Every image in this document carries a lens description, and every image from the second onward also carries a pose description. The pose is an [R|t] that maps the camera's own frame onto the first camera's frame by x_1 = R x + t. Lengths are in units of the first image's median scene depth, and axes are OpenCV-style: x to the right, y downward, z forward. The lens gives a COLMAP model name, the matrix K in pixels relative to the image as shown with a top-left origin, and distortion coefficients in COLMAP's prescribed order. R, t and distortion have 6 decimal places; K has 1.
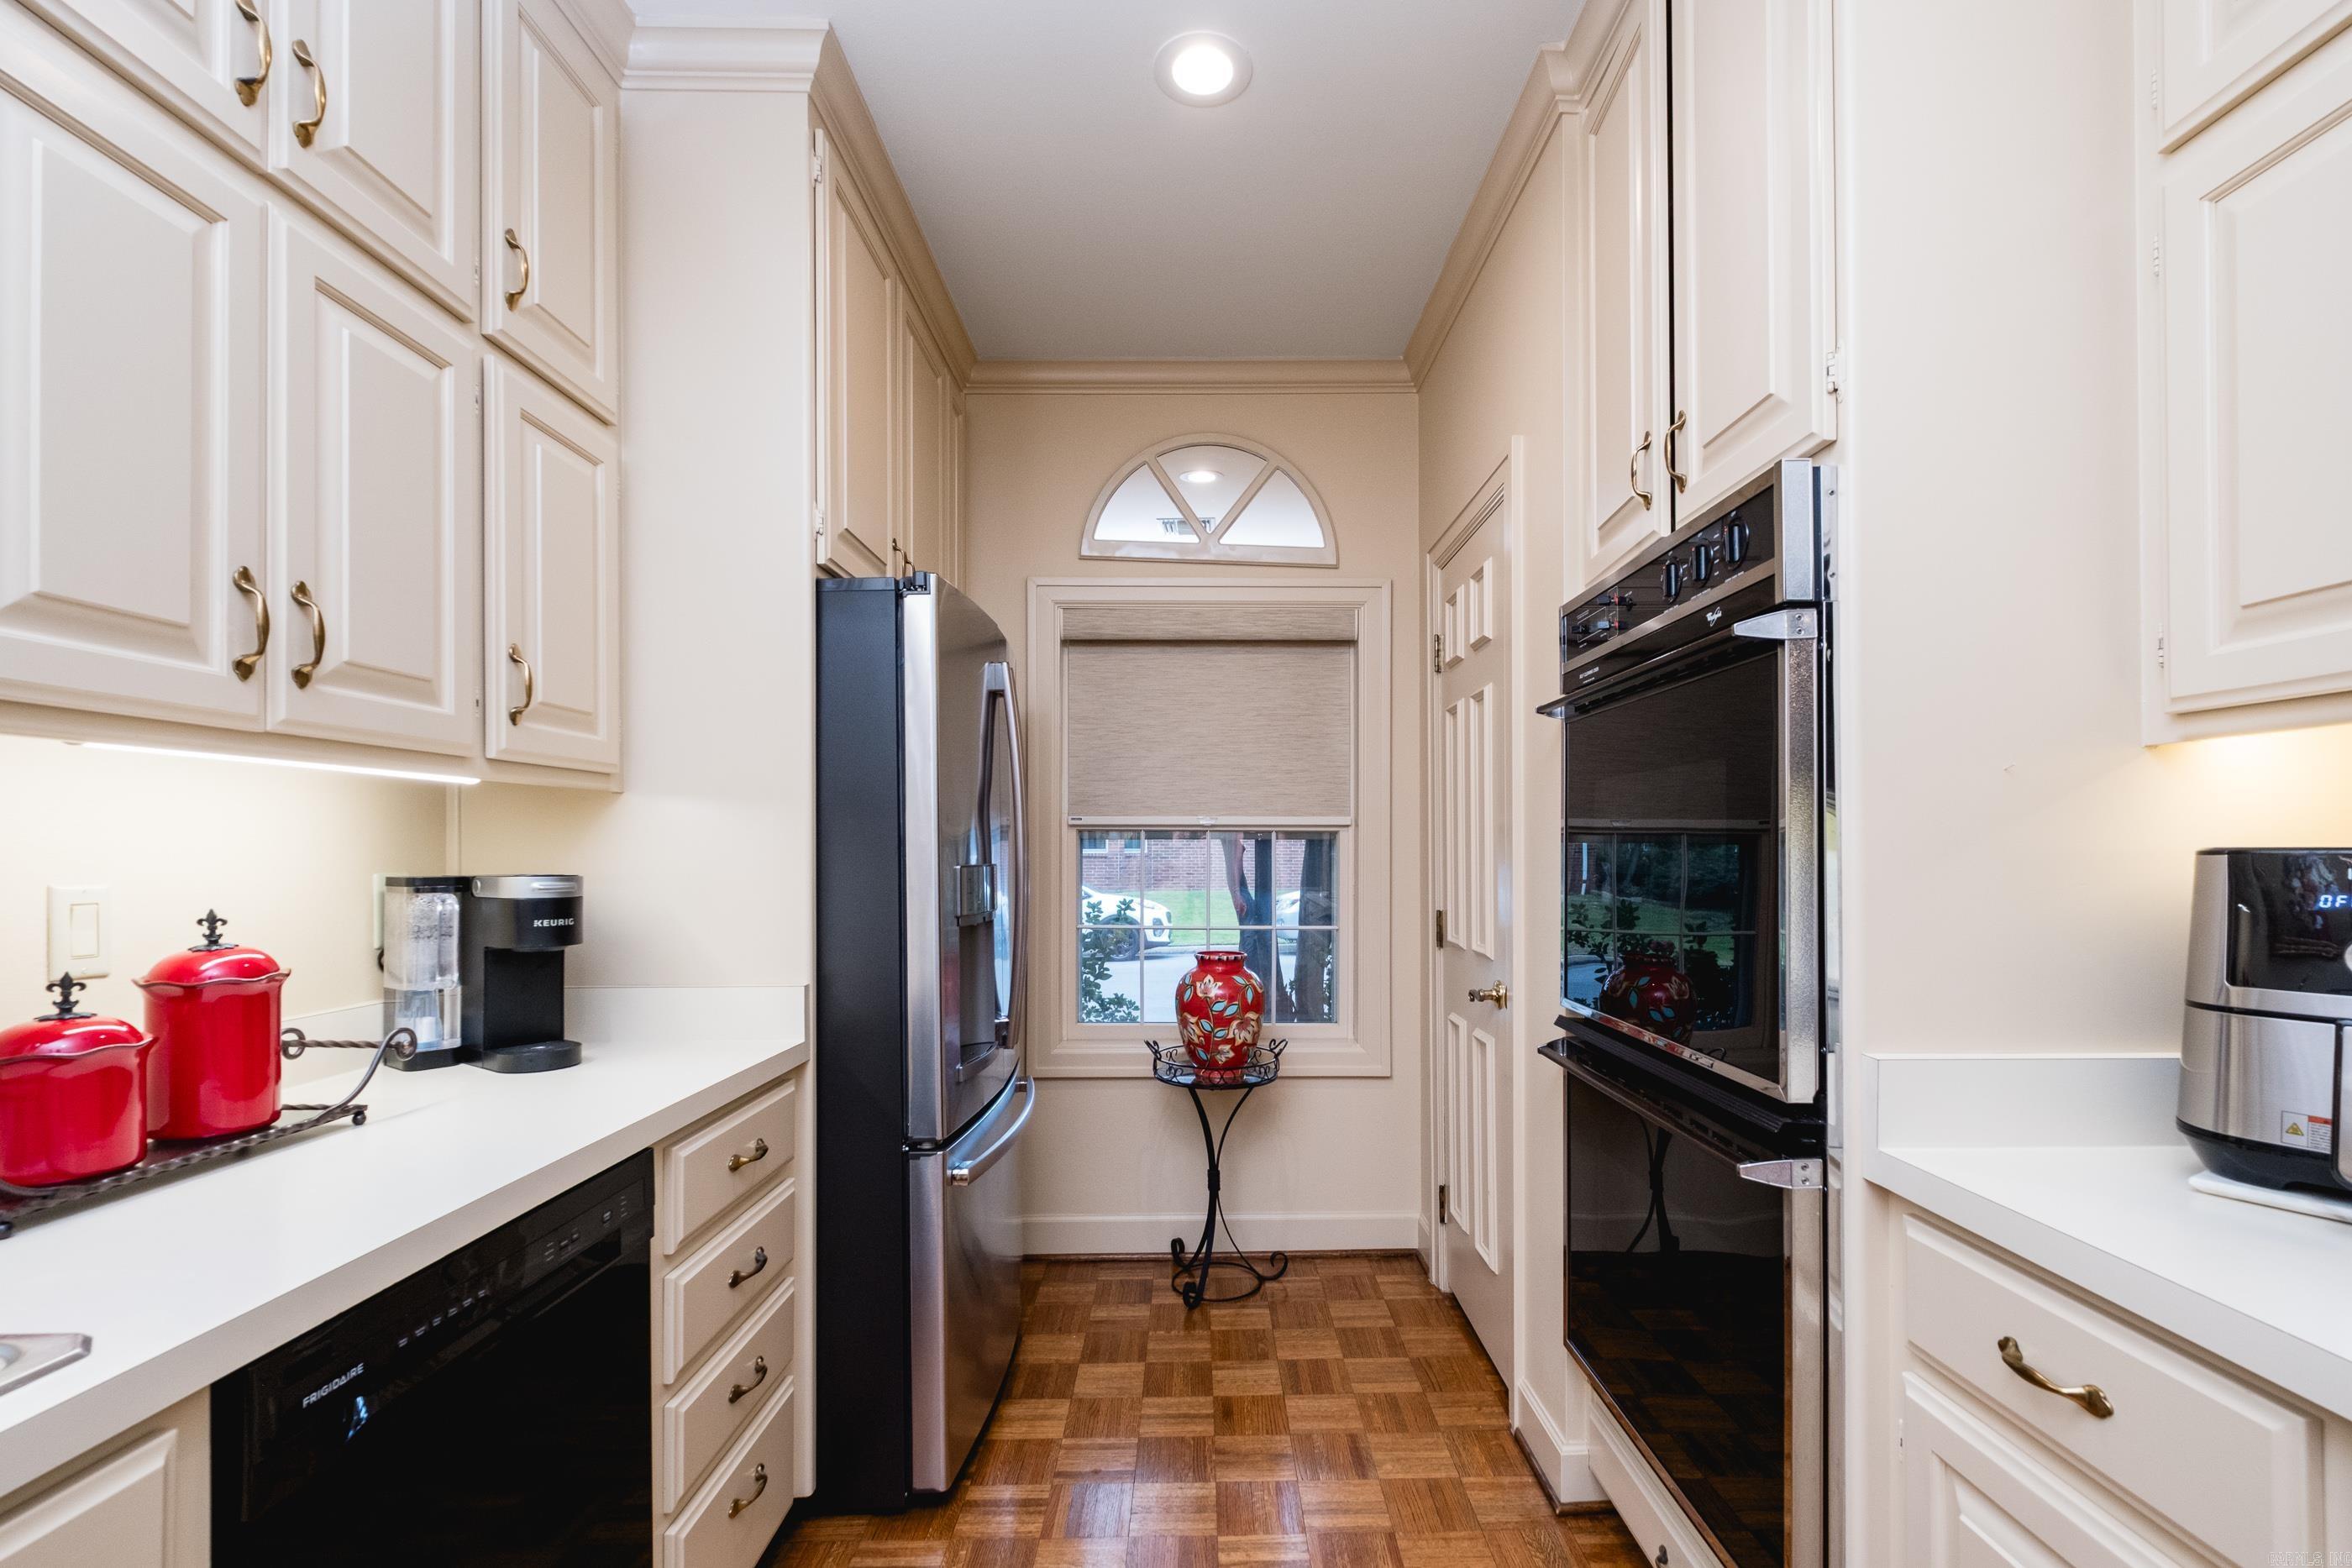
lens RADIAL K [[1010.0, 0, 1191.4], [0, 1010.0, 830.8], [0, 0, 1]] dist [0.011258, -0.008508]
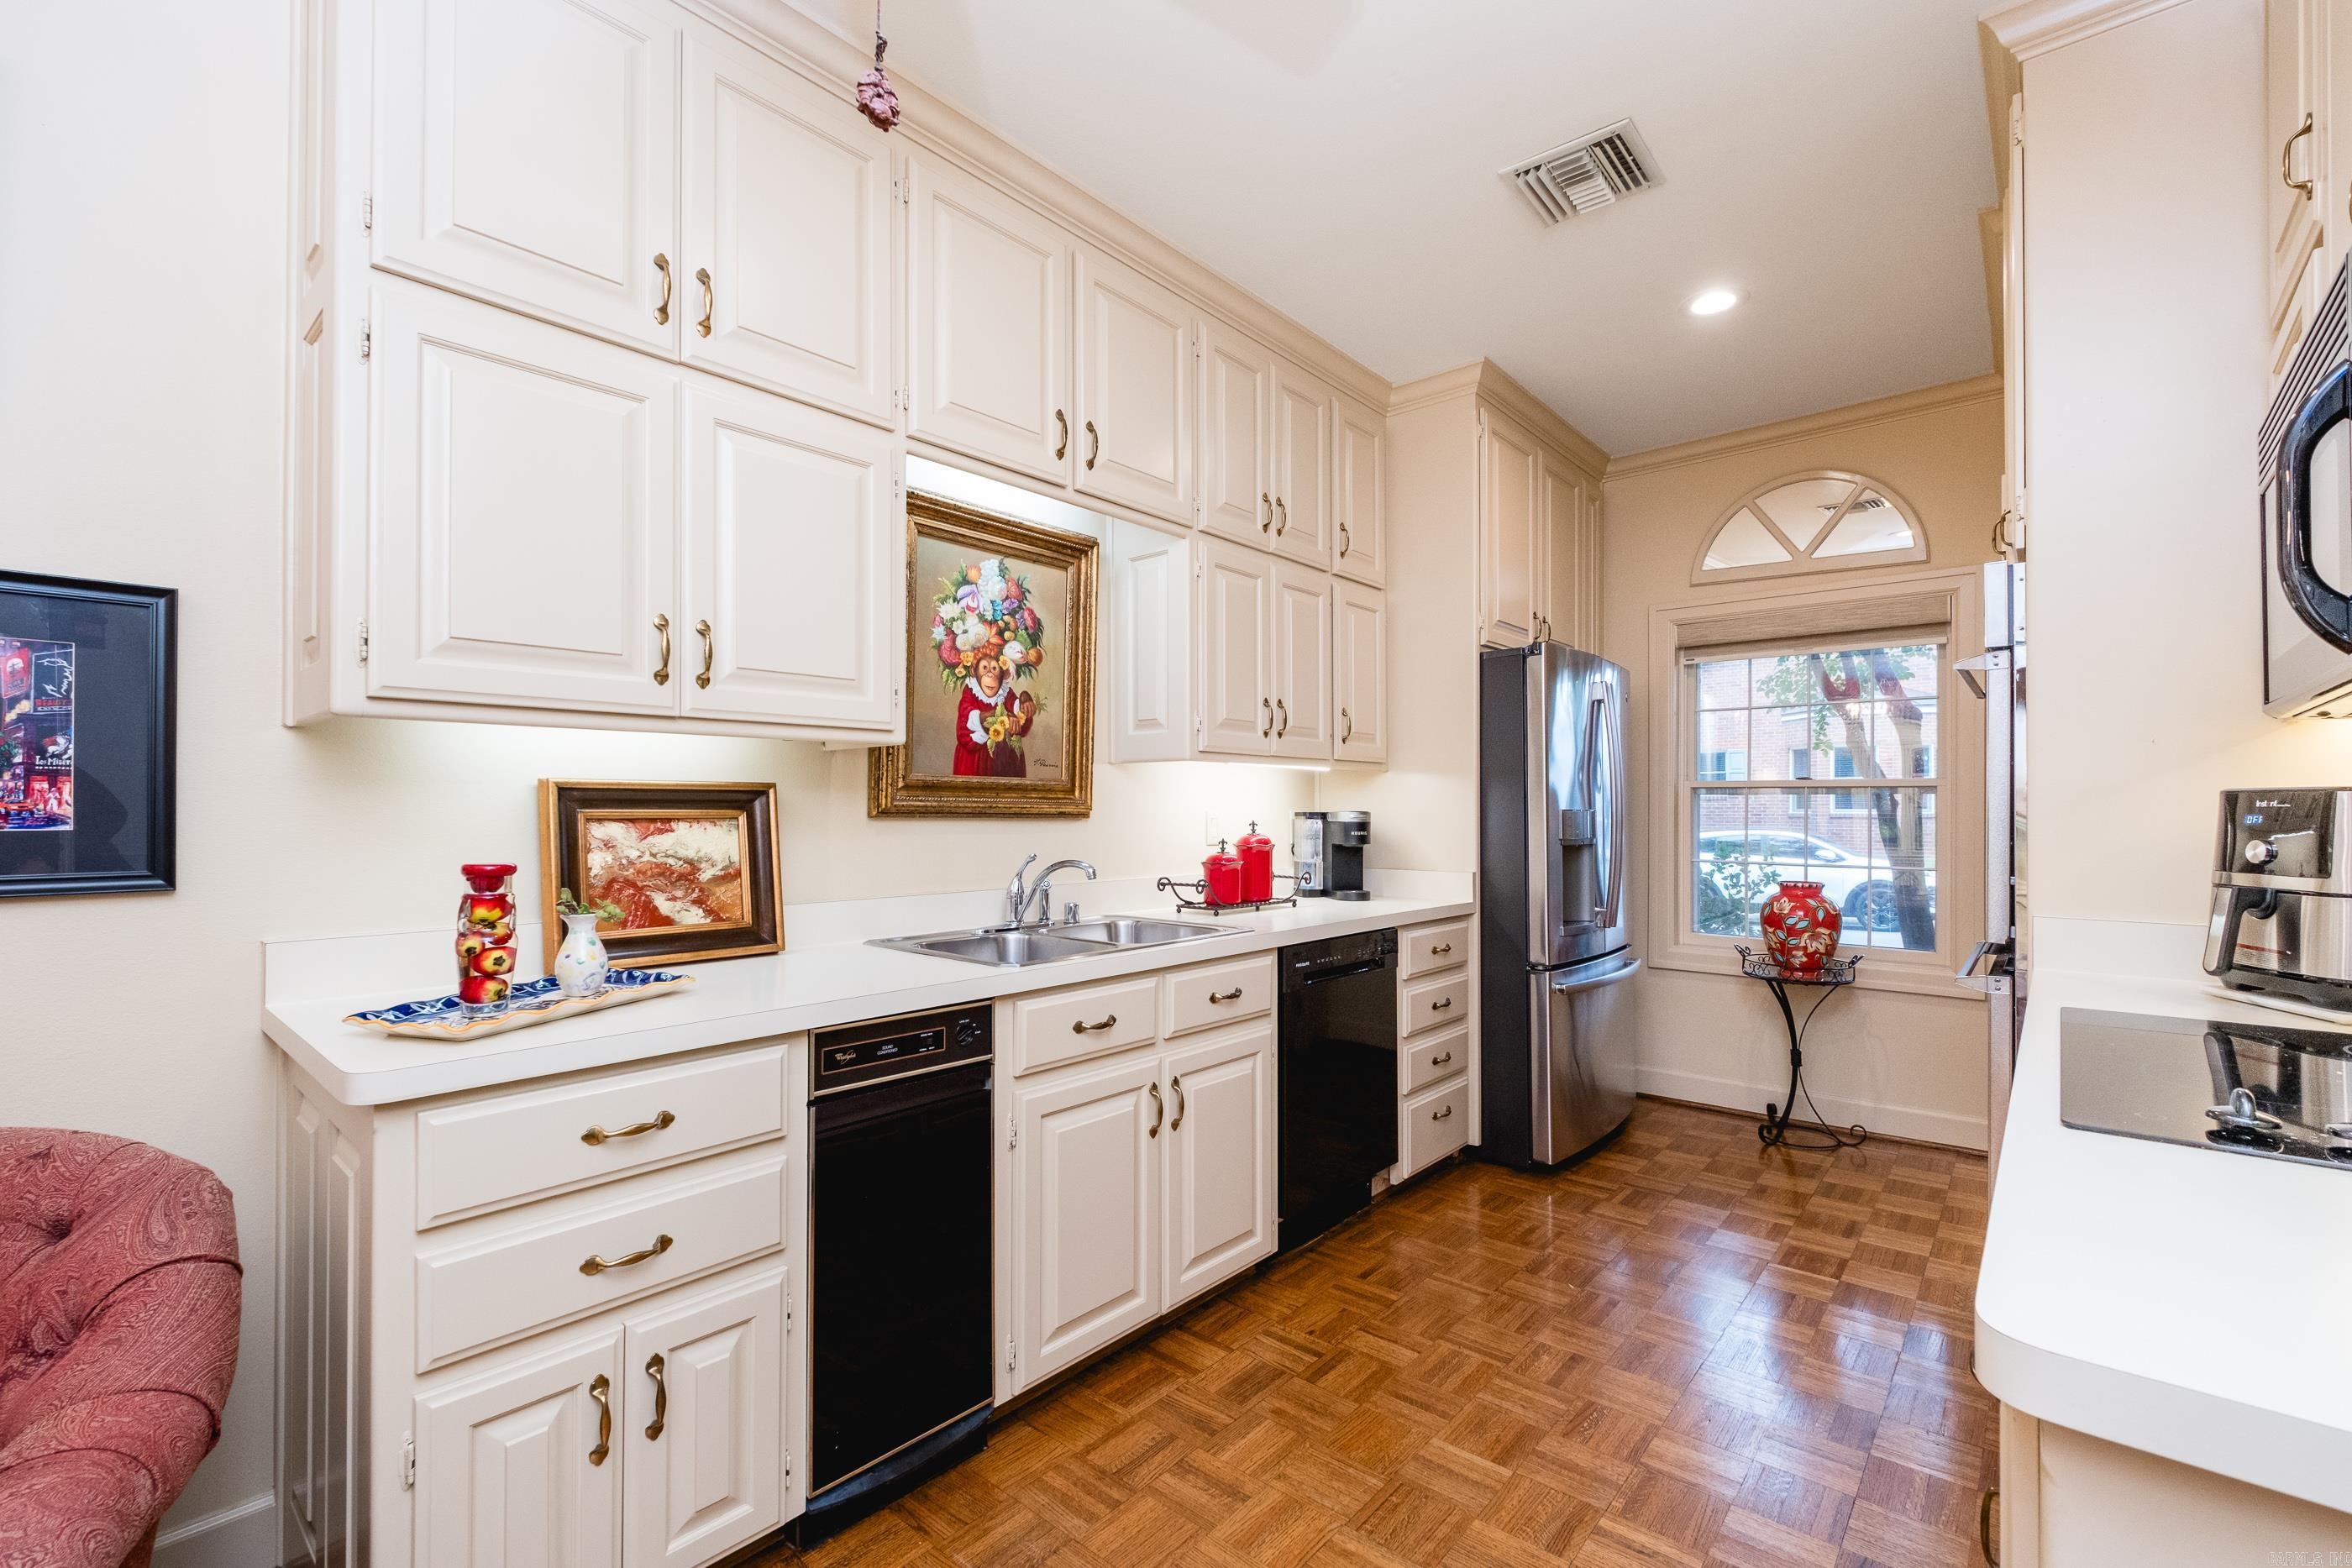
lens RADIAL K [[1010.0, 0, 1191.4], [0, 1010.0, 830.8], [0, 0, 1]] dist [0.011258, -0.008508]
pose [[0.754216, 0.015499, -0.656444, 0.477686], [0.008575, 0.999404, 0.033450, 0.009158], [0.656571, -0.030857, 0.753633, -0.795761]]
